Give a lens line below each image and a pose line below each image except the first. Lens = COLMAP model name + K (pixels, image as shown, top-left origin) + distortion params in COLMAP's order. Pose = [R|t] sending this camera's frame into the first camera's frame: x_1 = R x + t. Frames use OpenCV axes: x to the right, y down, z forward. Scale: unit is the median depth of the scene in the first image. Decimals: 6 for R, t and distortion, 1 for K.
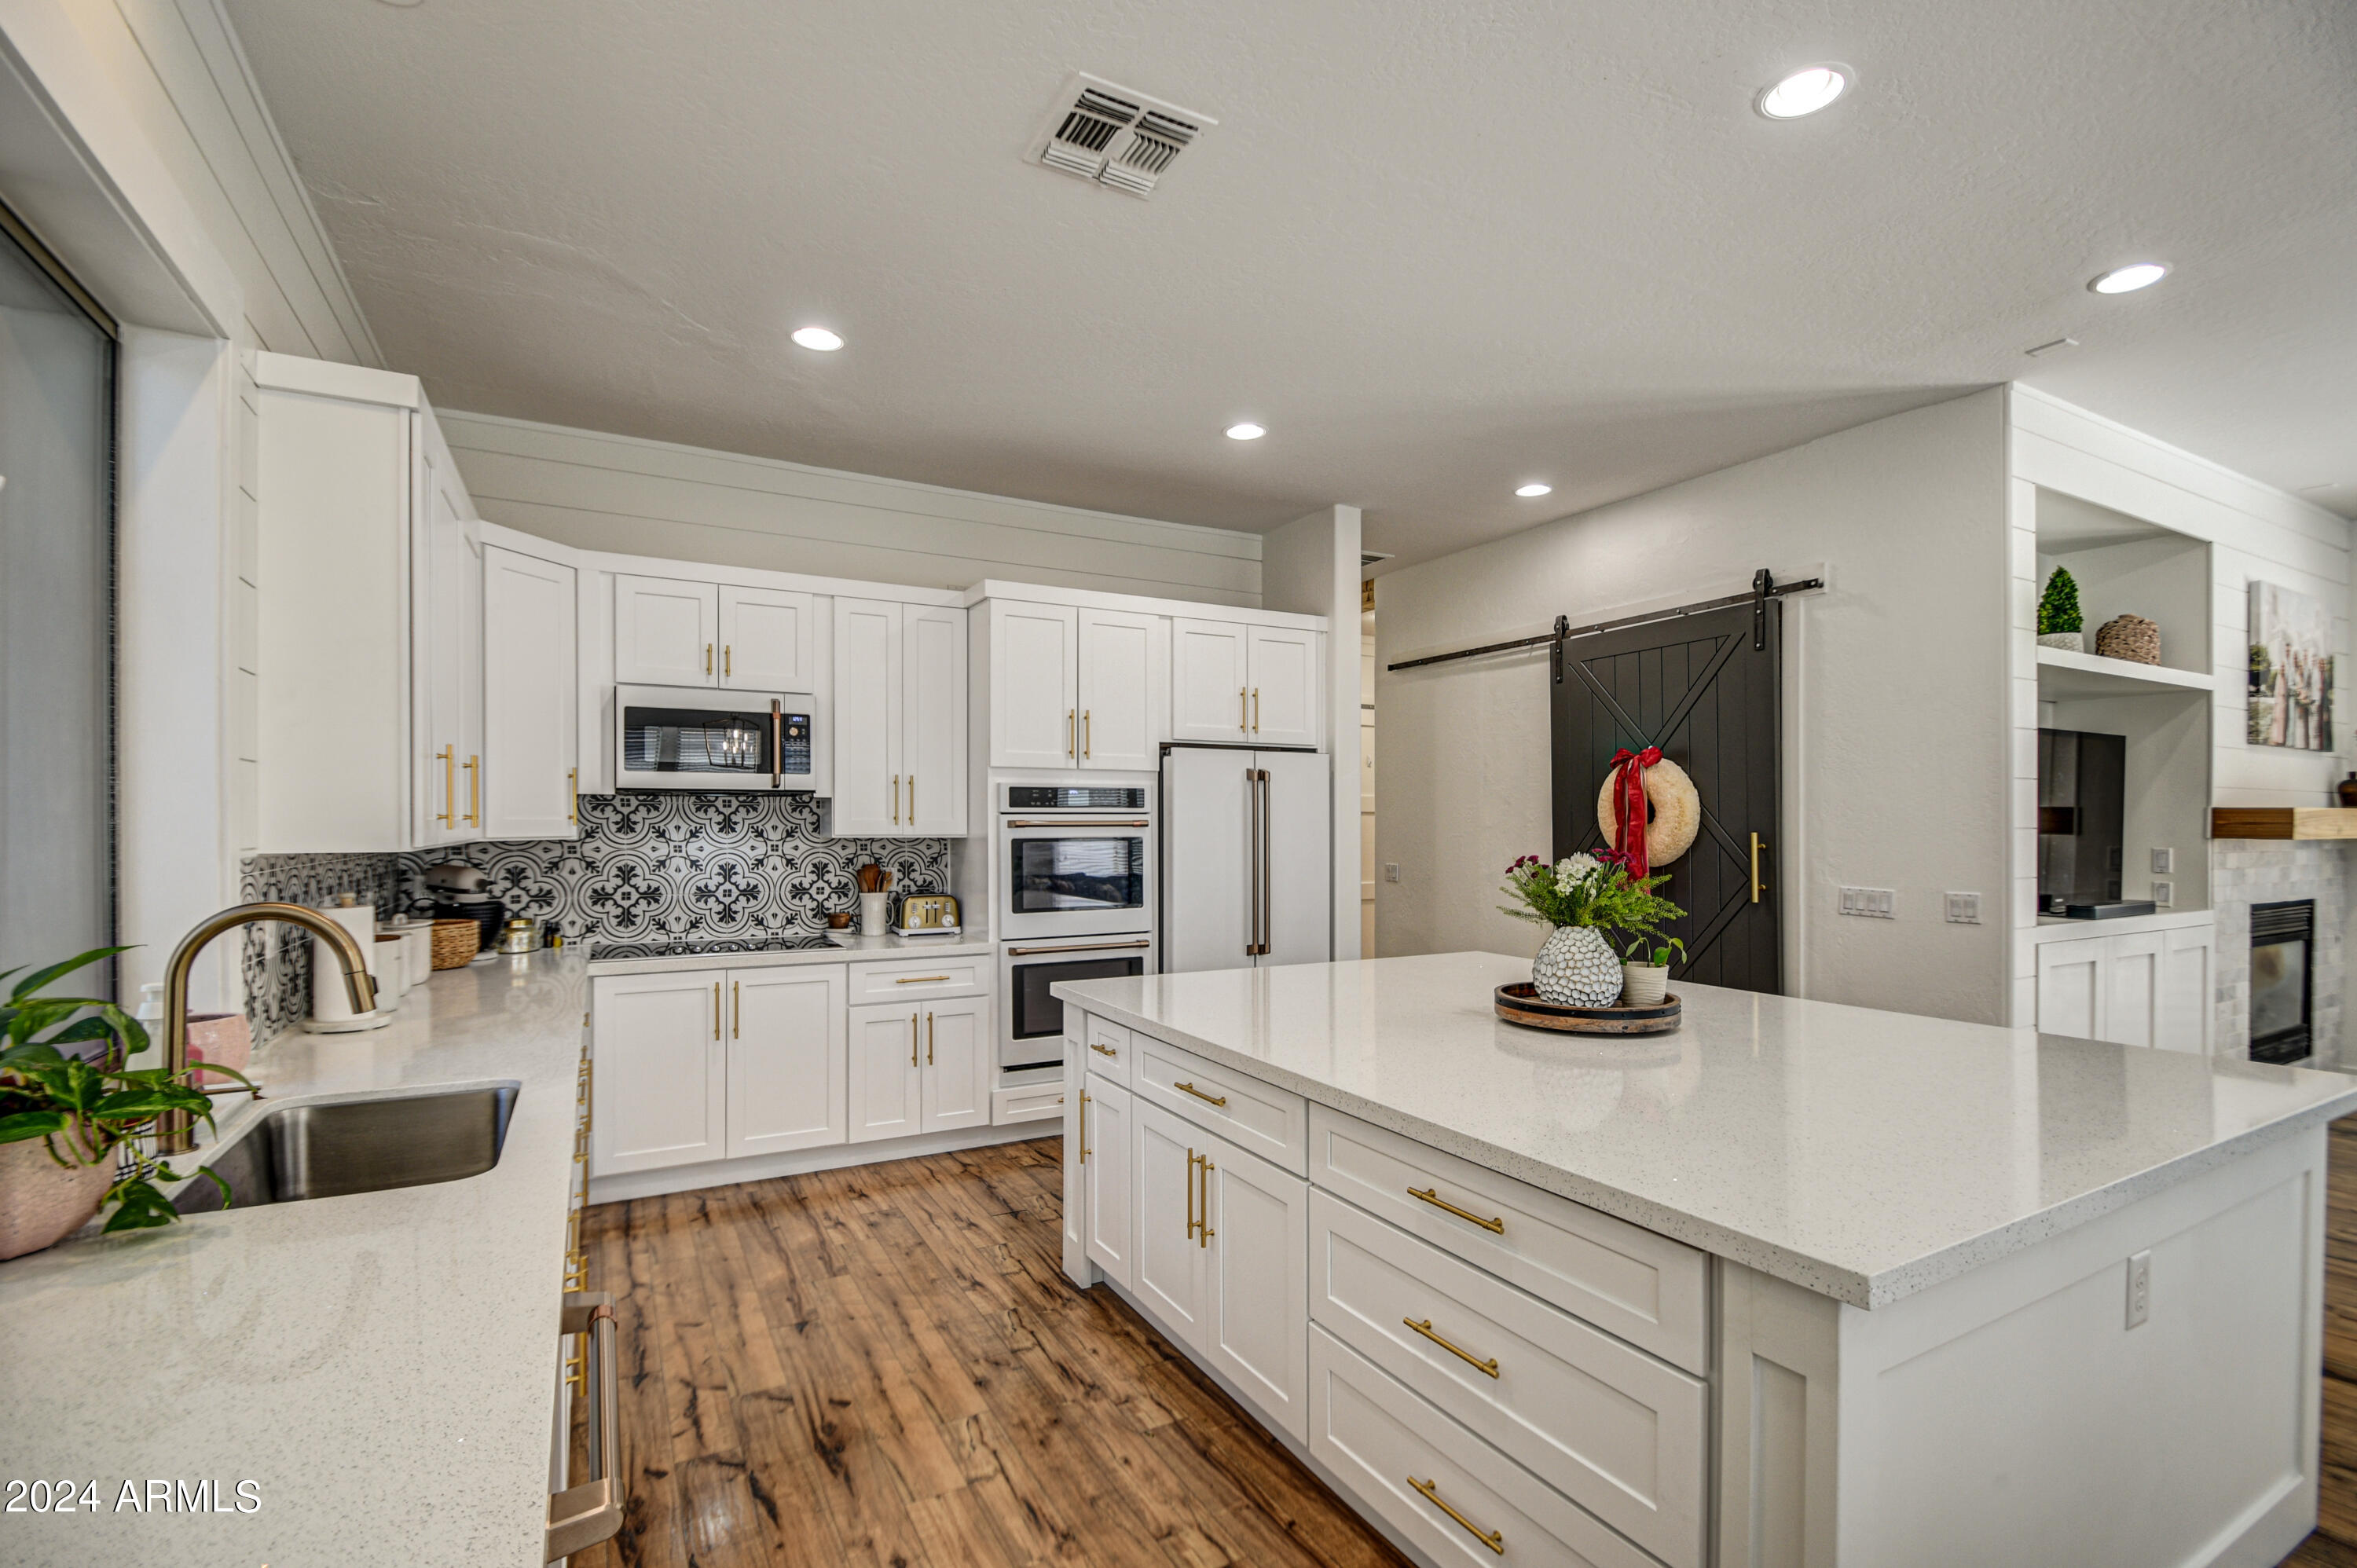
lens RADIAL K [[1043.7, 0, 1177.1], [0, 1043.7, 824.3], [0, 0, 1]] dist [0.028111, -0.016873]
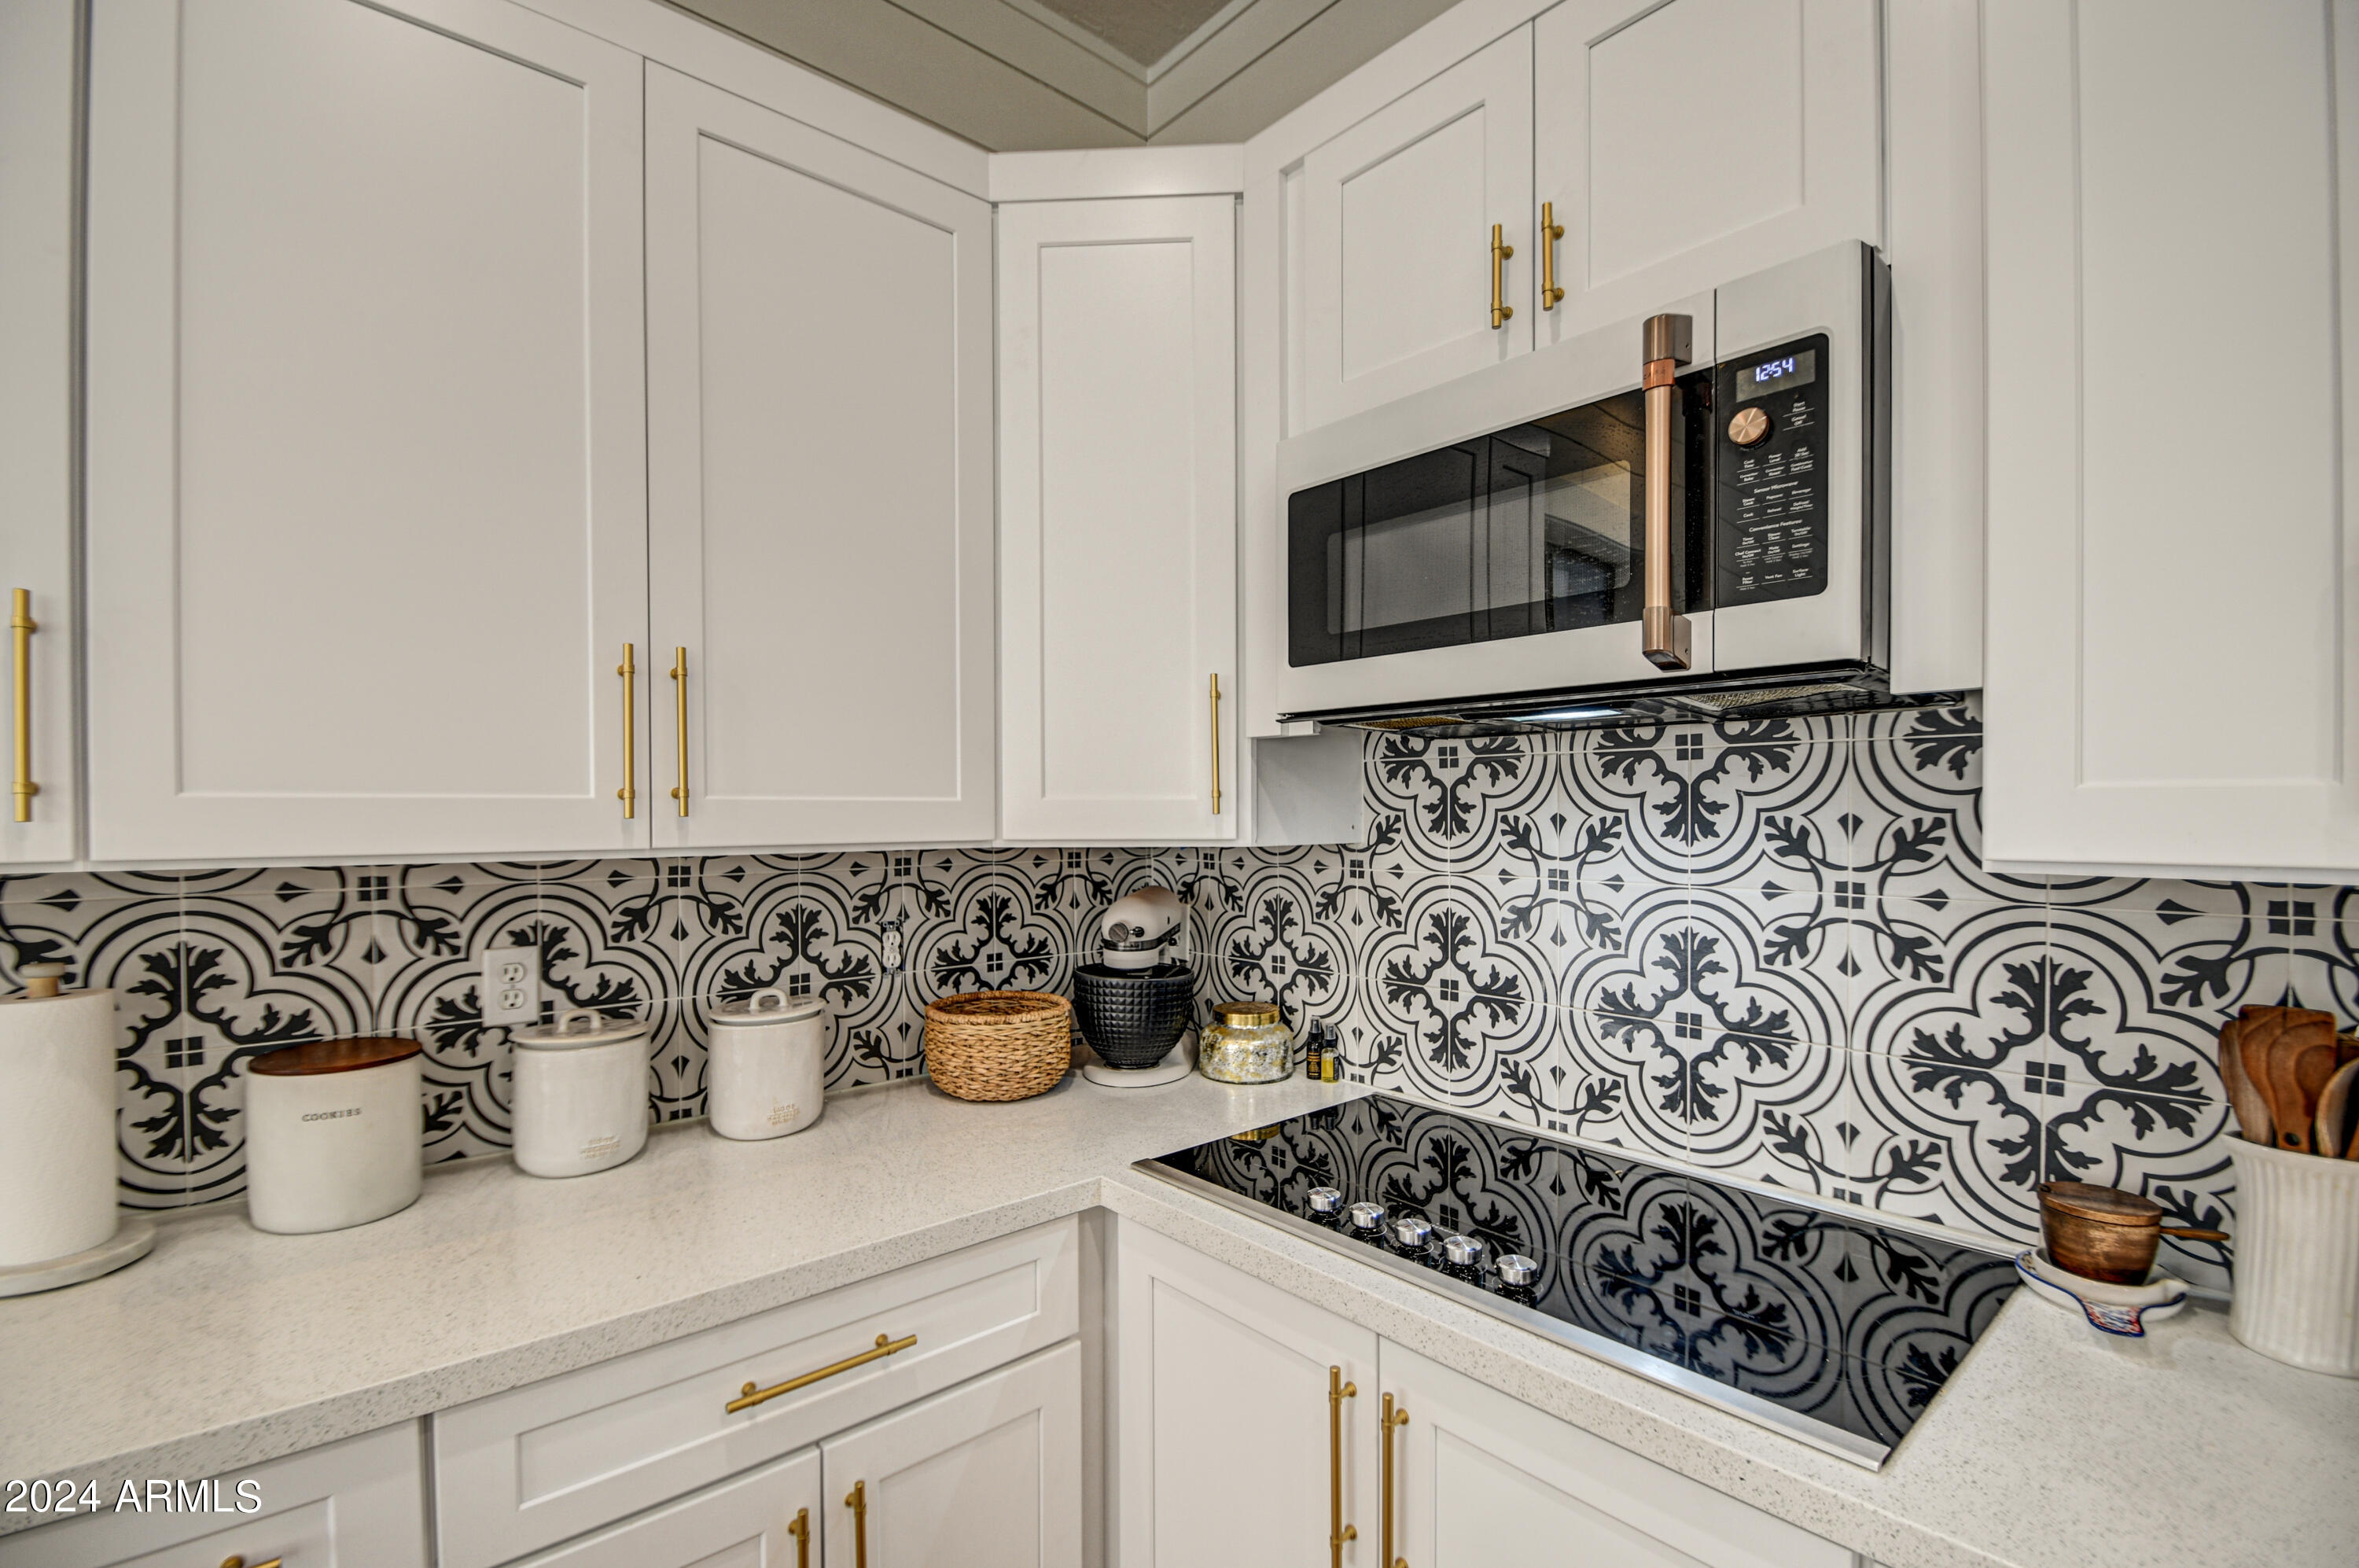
lens RADIAL K [[1048.9, 0, 1180.1], [0, 1048.9, 825.4], [0, 0, 1]] dist [0.015243, -0.019150]
pose [[0.213141, 0.012016, -0.976948, -0.148795], [-0.001029, 0.999927, 0.012074, 0.000623], [0.977021, -0.001568, 0.213137, 0.782865]]
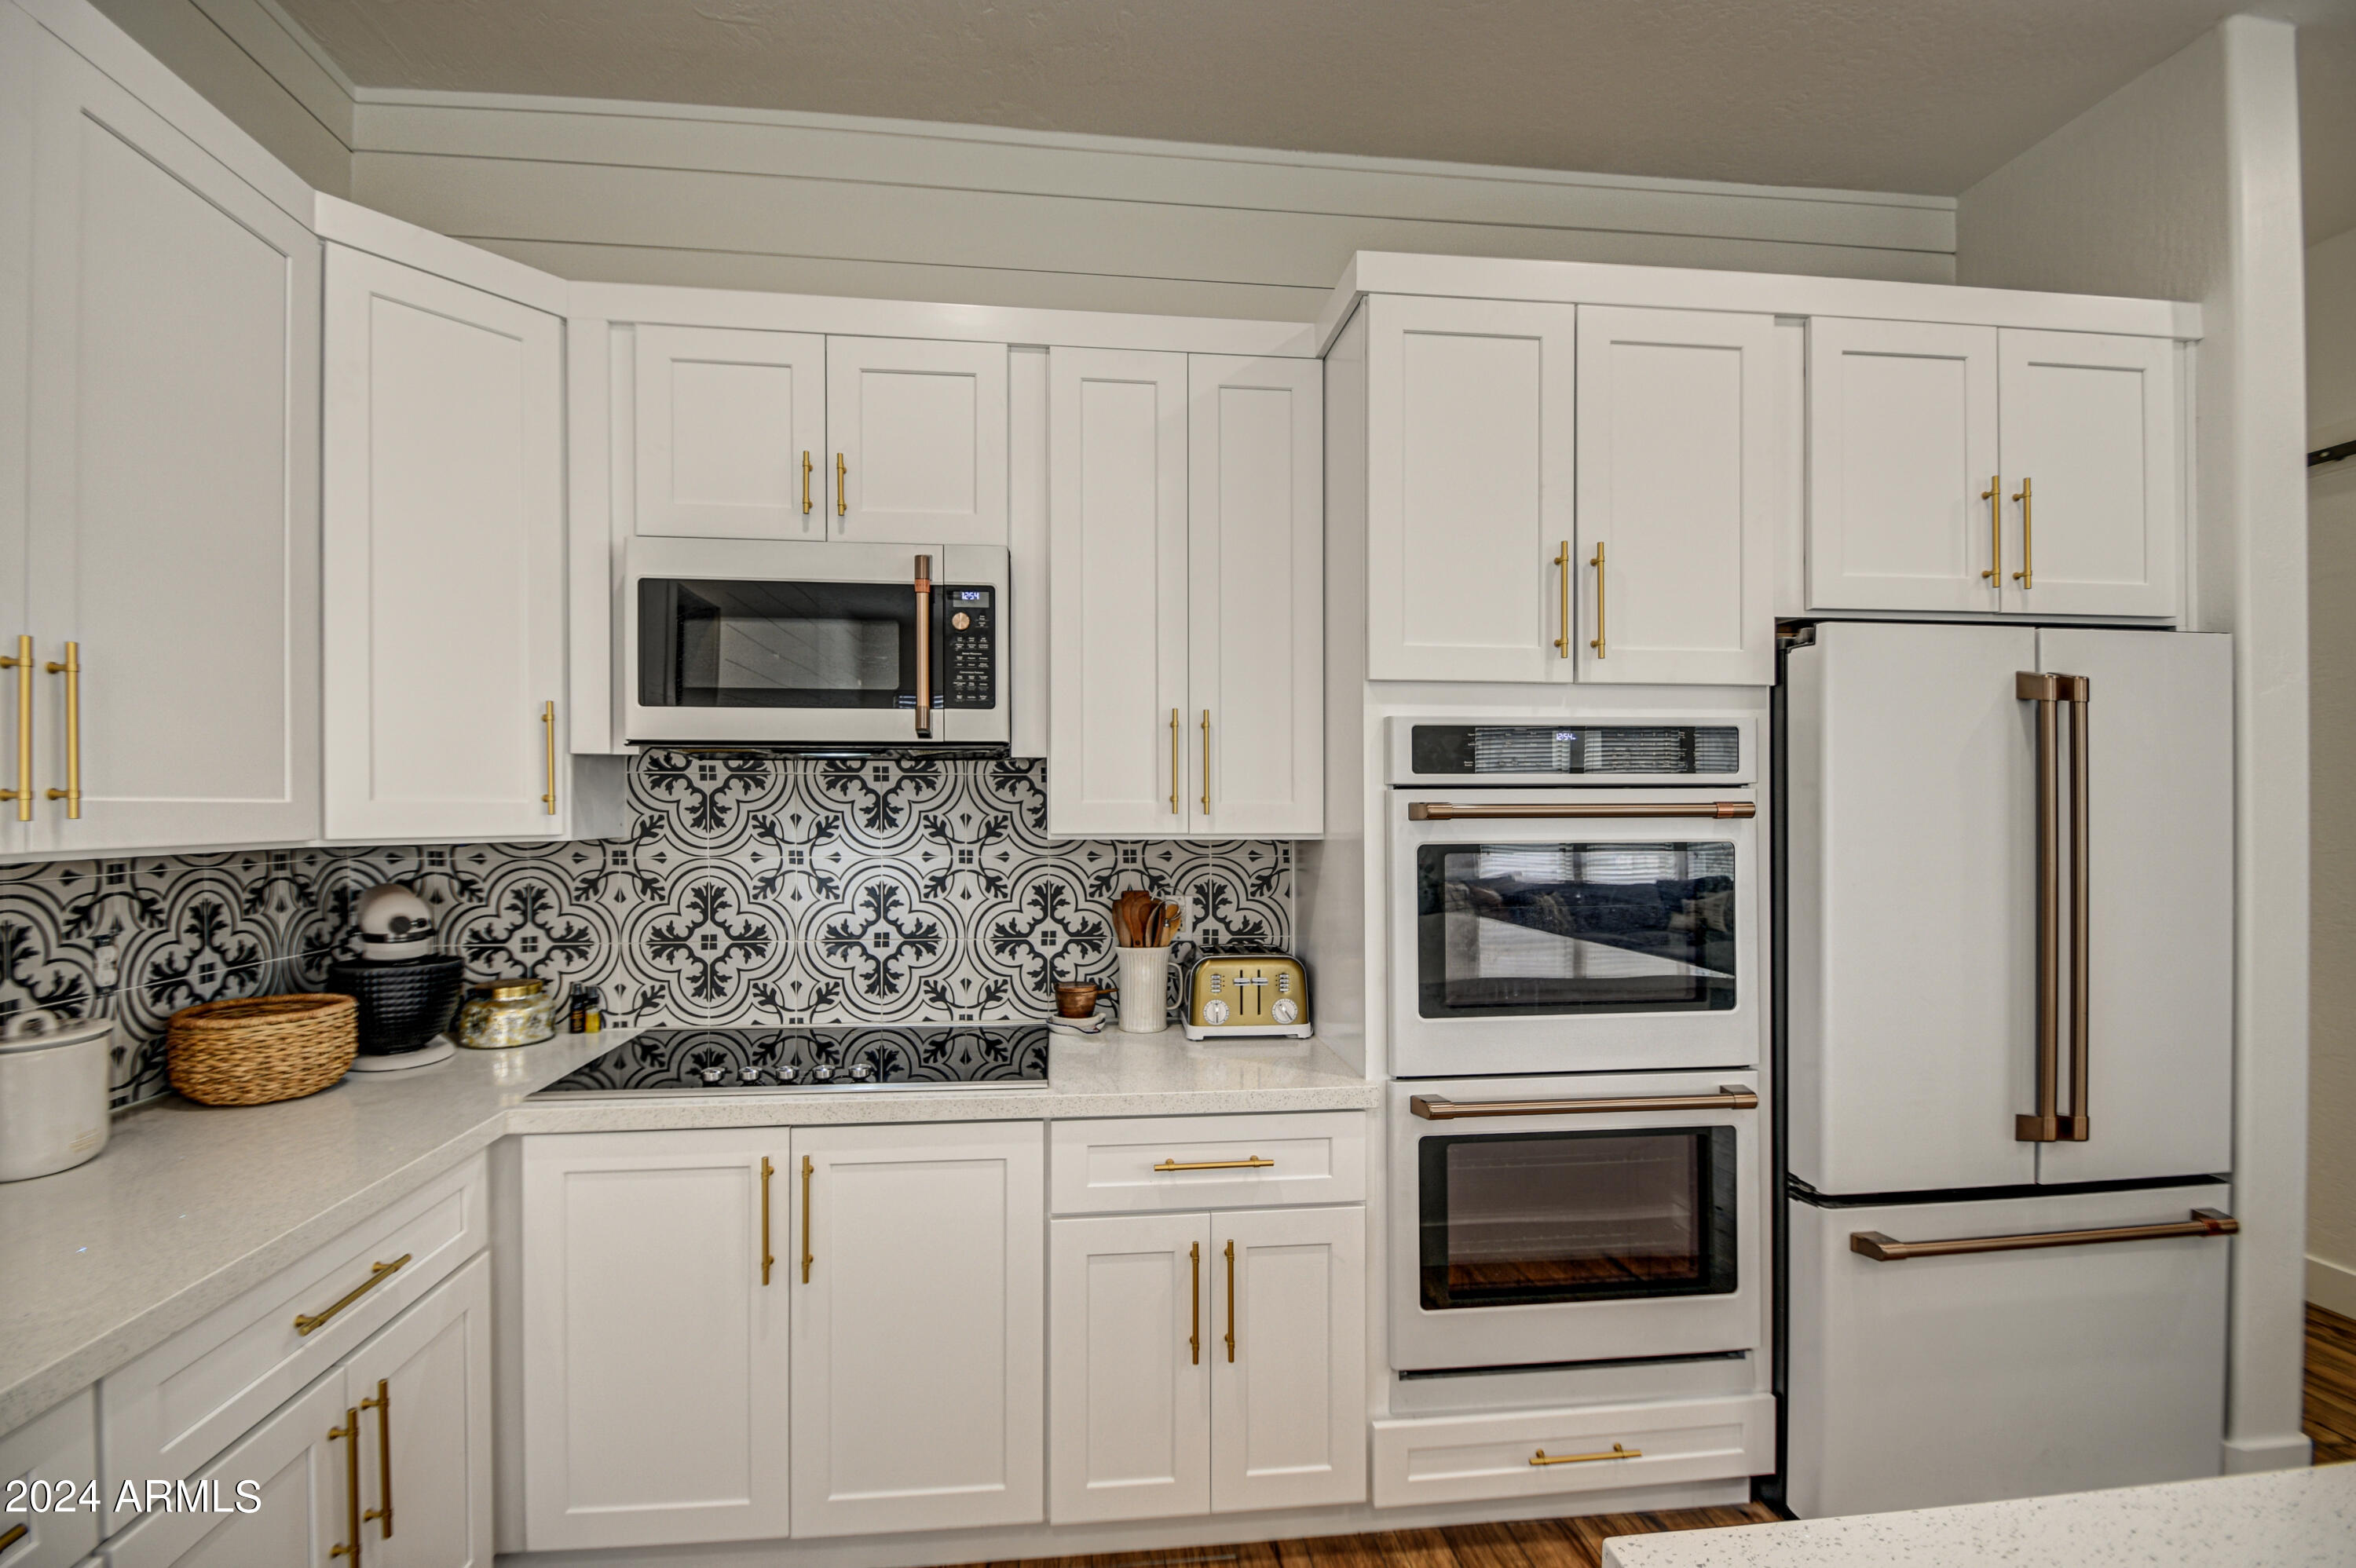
lens RADIAL K [[1045.3, 0, 1161.4], [0, 1045.3, 810.7], [0, 0, 1]] dist [0.013595, -0.017302]
pose [[0.921765, -0.000056, -0.387749, -0.088353], [-0.000443, 0.999999, -0.001198, -0.000160], [0.387749, 0.001276, 0.921764, 0.562559]]
